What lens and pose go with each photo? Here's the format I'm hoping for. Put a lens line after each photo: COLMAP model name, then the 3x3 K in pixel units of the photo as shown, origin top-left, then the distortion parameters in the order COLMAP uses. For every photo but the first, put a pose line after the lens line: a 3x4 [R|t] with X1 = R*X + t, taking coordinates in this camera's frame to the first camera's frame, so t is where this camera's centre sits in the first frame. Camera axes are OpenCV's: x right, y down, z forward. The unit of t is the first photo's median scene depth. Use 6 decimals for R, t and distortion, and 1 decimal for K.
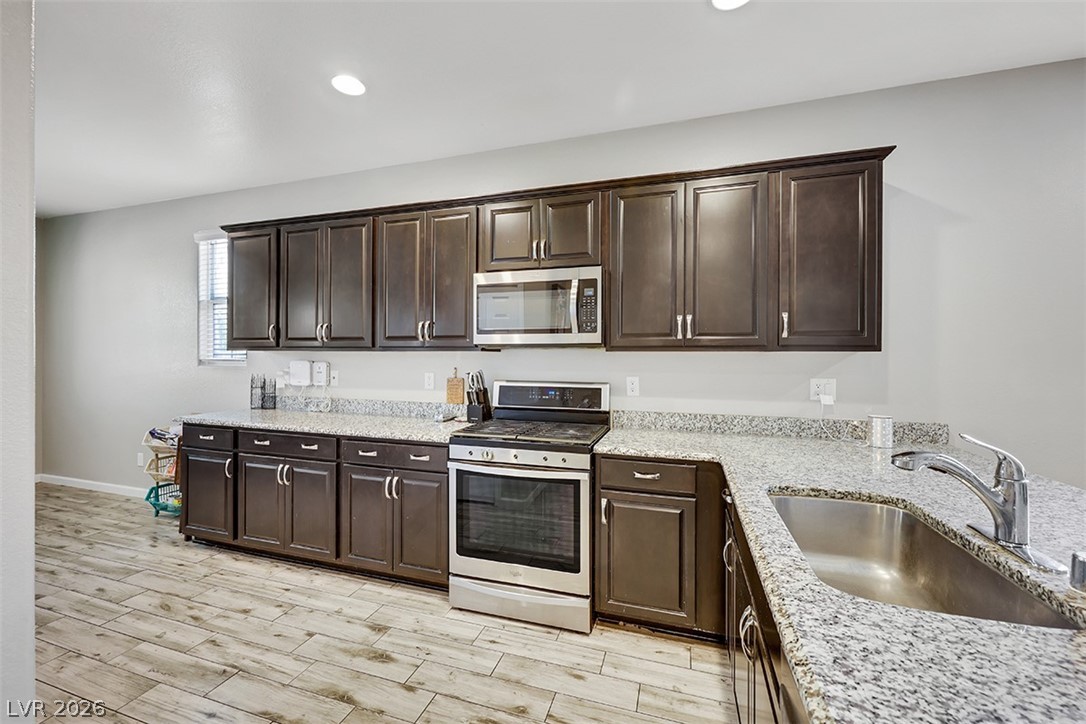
lens RADIAL K [[438.2, 0, 542.0], [0, 438.2, 358.1], [0, 0, 1]] dist [-0.002044, 0.000223]
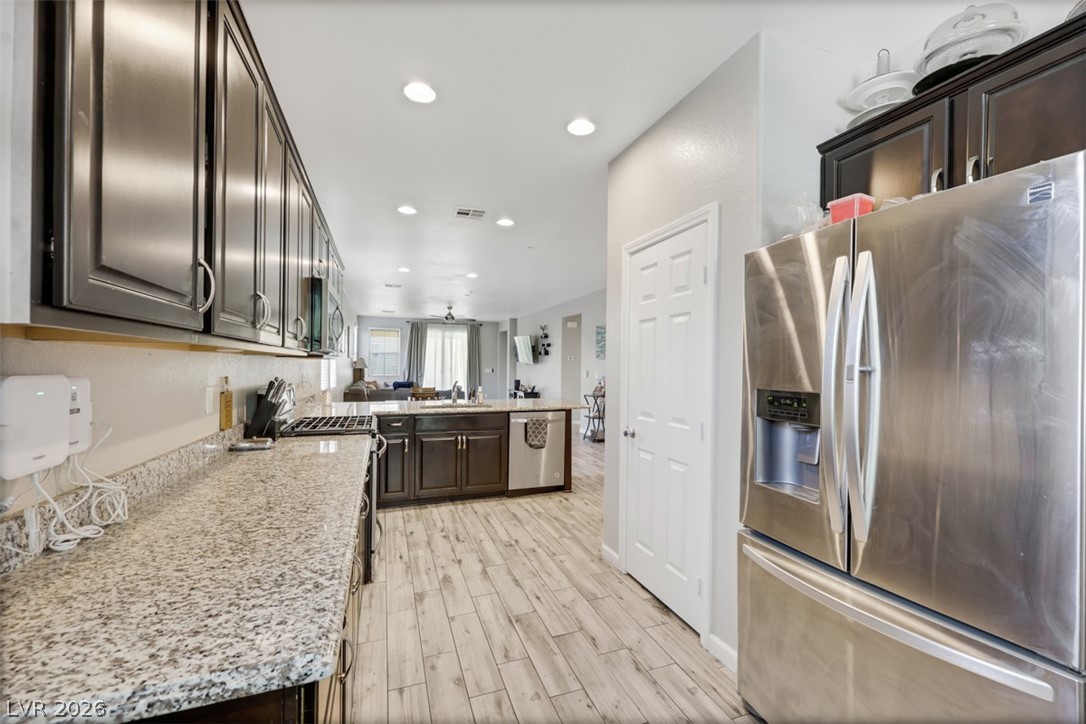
lens RADIAL K [[444.5, 0, 541.6], [0, 444.5, 364.7], [0, 0, 1]] dist [0.001038, 0.000344]
pose [[-0.613755, -0.008201, 0.789454, -1.392437], [-0.009209, 0.999952, 0.003228, -0.007831], [-0.789443, -0.005289, -0.613801, 1.366212]]
